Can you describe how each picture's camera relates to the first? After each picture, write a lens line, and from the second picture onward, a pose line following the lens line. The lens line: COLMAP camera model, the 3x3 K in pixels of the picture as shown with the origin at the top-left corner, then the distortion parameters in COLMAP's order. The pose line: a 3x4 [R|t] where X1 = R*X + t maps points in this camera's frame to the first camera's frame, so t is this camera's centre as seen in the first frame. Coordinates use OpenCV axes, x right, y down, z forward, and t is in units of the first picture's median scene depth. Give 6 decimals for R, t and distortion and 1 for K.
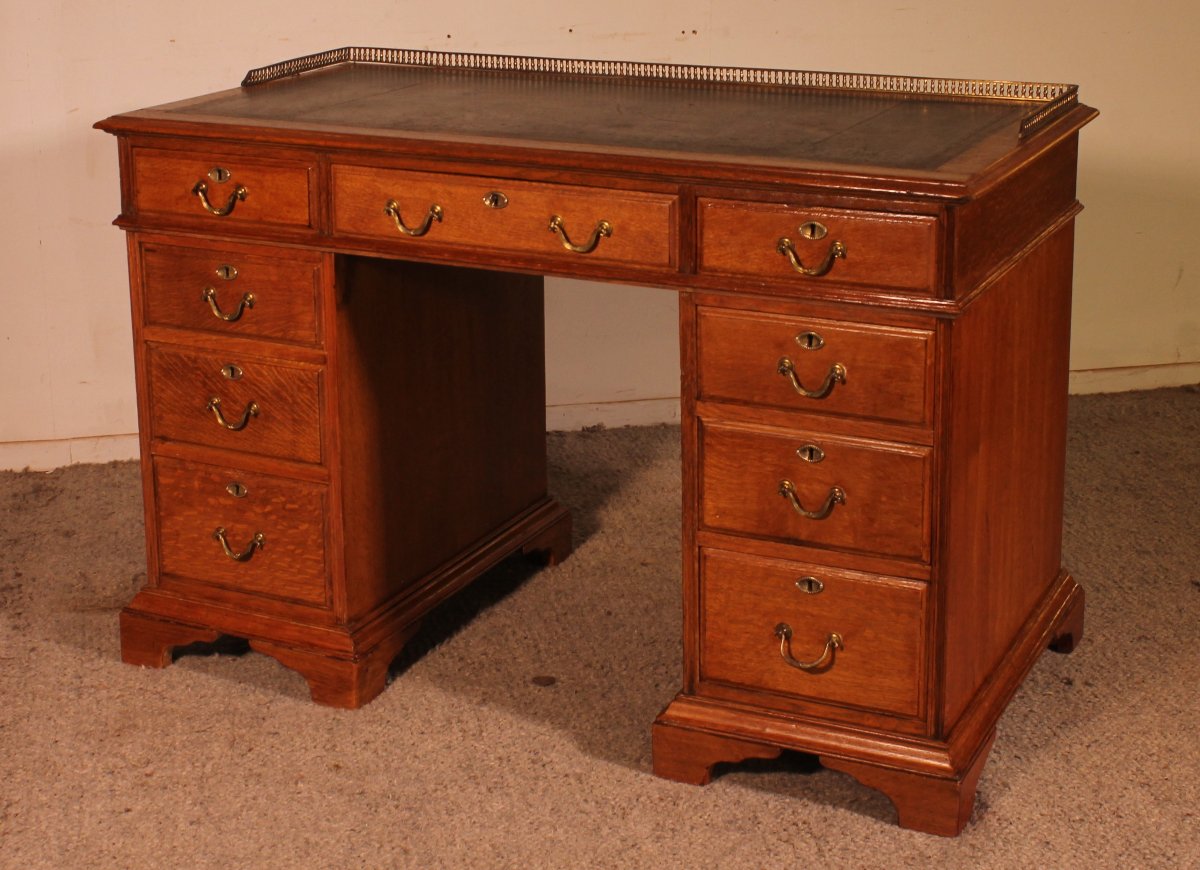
lens RADIAL K [[2023.0, 0, 600.4], [0, 2023.0, 314.2], [0, 0, 1]] dist [-0.084409, 0.032886]
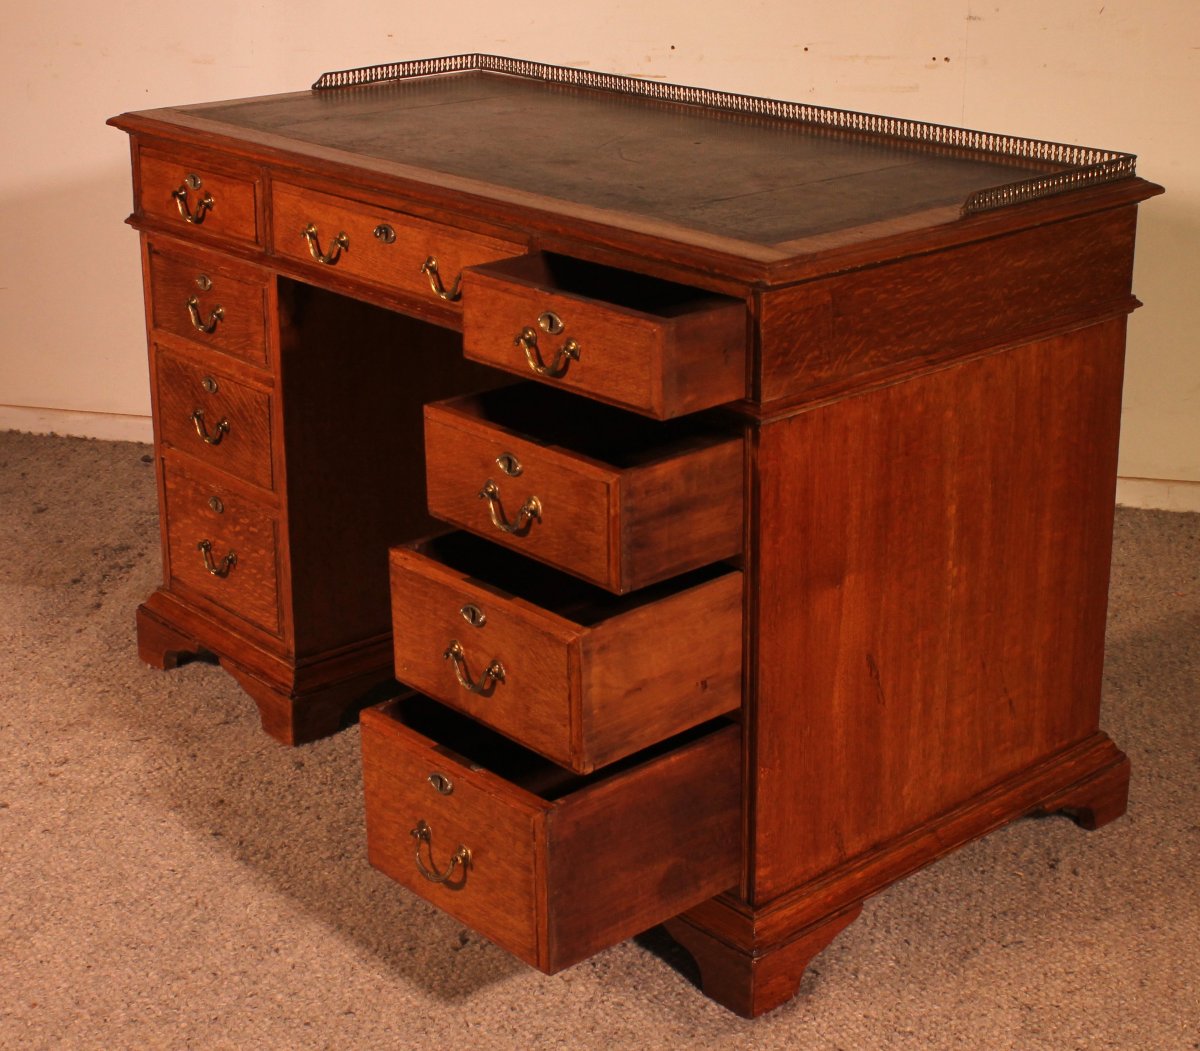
lens RADIAL K [[2014.6, 0, 600.1], [0, 2014.6, 456.5], [0, 0, 1]] dist [-0.064168, -0.159205]
pose [[0.926260, 0.127690, -0.354595, 0.346749], [-0.101326, 0.990587, 0.092031, -0.046323], [0.363009, -0.049315, 0.930480, 0.166567]]
